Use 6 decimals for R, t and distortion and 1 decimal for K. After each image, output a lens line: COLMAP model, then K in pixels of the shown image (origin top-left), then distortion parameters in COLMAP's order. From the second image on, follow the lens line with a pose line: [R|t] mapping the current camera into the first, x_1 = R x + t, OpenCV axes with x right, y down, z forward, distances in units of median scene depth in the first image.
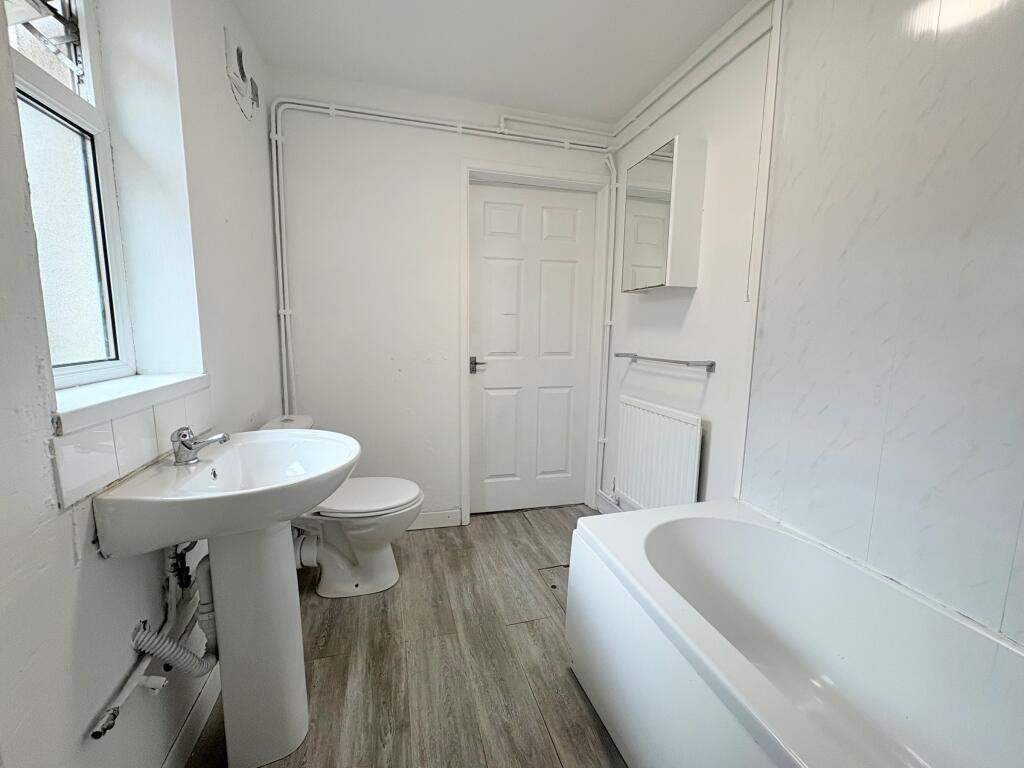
lens RADIAL K [[408.7, 0, 510.4], [0, 408.7, 384.8], [0, 0, 1]] dist [-0.000284, 0.000030]
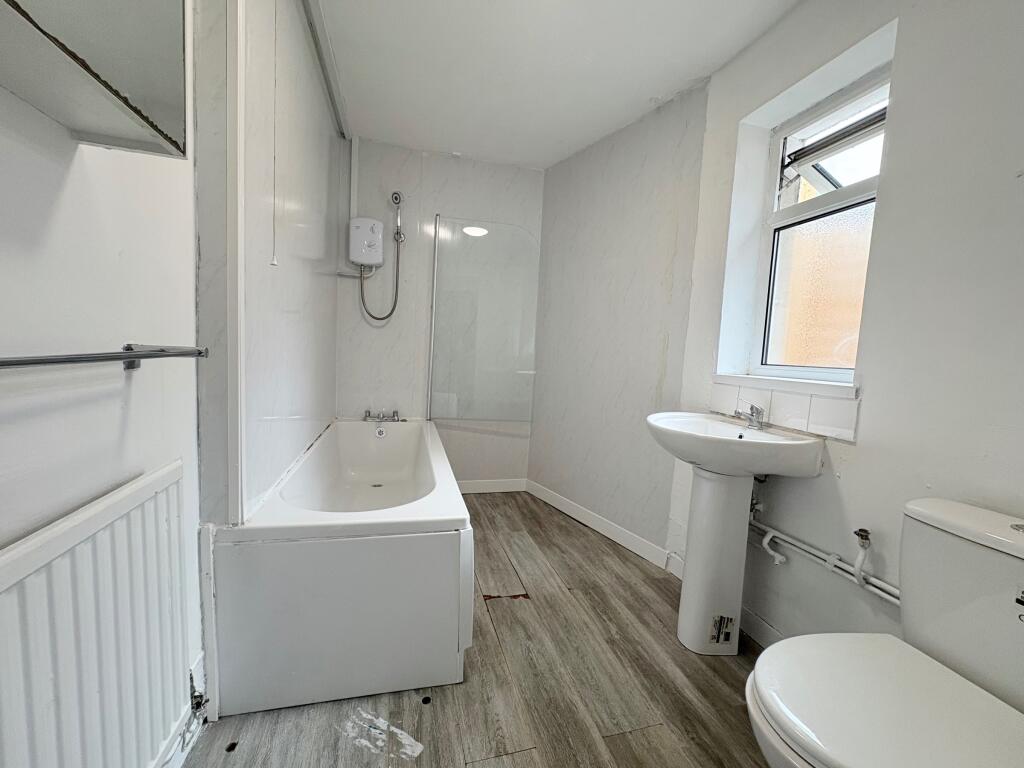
lens RADIAL K [[408.7, 0, 511.6], [0, 408.7, 386.7], [0, 0, 1]] dist [-0.000284, 0.000030]
pose [[-0.997994, -0.063102, 0.005055, 0.077453], [-0.060408, 0.973181, 0.221966, -0.176083], [-0.018925, 0.221216, -0.975041, 1.823907]]
